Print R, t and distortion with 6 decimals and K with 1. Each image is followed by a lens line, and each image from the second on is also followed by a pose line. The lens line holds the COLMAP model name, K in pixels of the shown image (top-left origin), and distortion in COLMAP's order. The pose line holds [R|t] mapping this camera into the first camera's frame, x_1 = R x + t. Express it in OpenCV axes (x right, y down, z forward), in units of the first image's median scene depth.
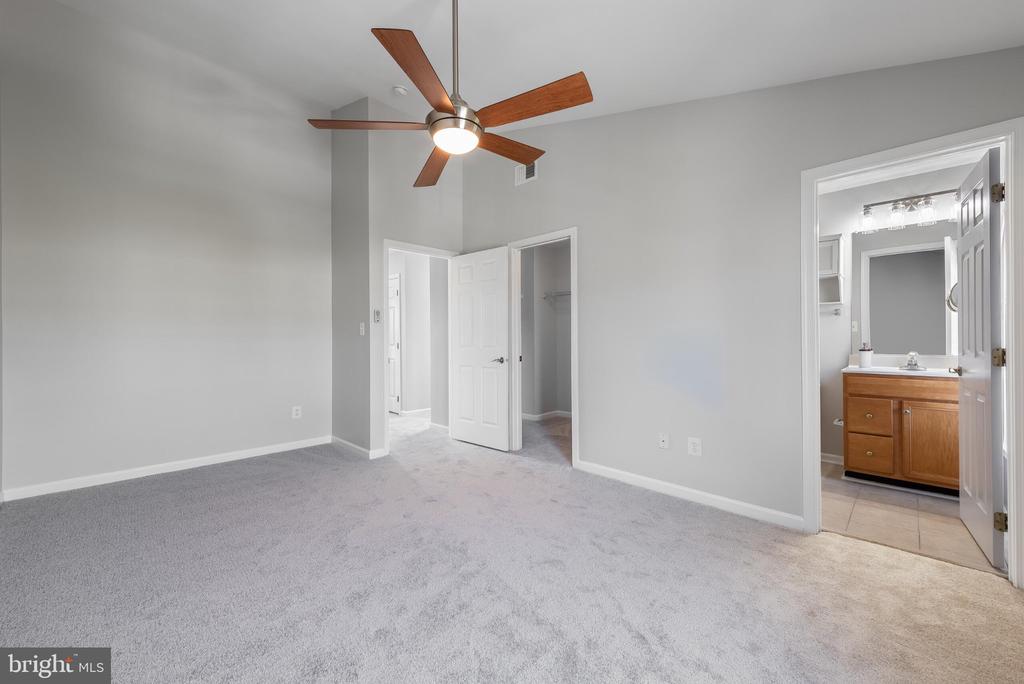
lens RADIAL K [[400.0, 0, 510.6], [0, 400.0, 341.0], [0, 0, 1]] dist [0.001764, -0.000093]
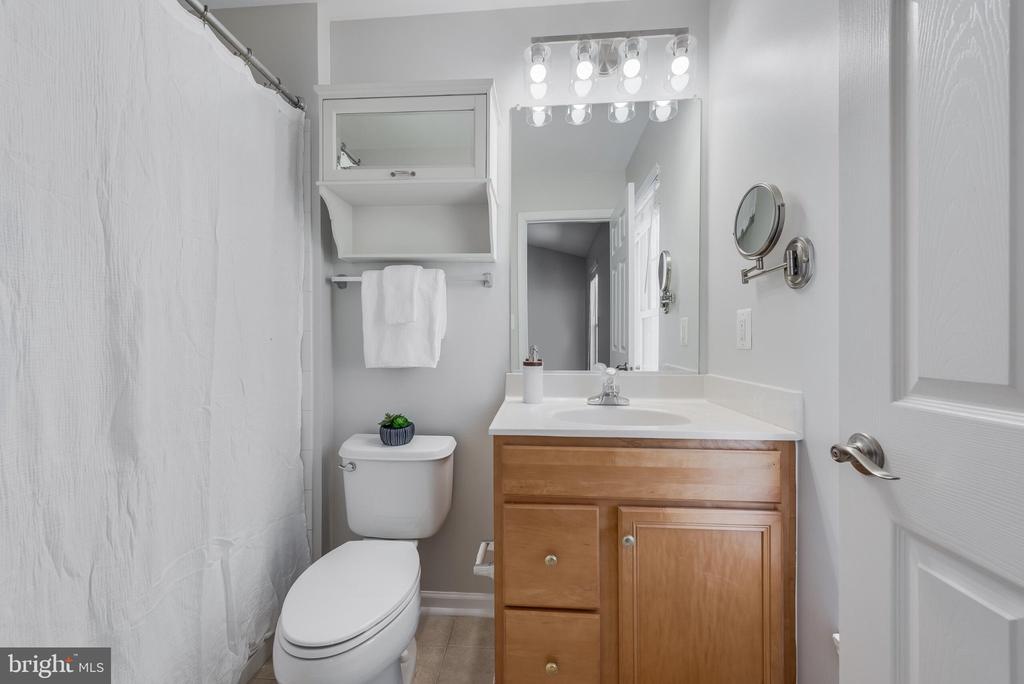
lens RADIAL K [[400.0, 0, 510.6], [0, 400.0, 341.0], [0, 0, 1]] dist [0.001764, -0.000093]
pose [[0.756296, 0.002667, 0.654224, 0.626404], [0.000091, 0.999991, -0.004182, -0.000301], [-0.654229, 0.003223, 0.756289, 0.741700]]
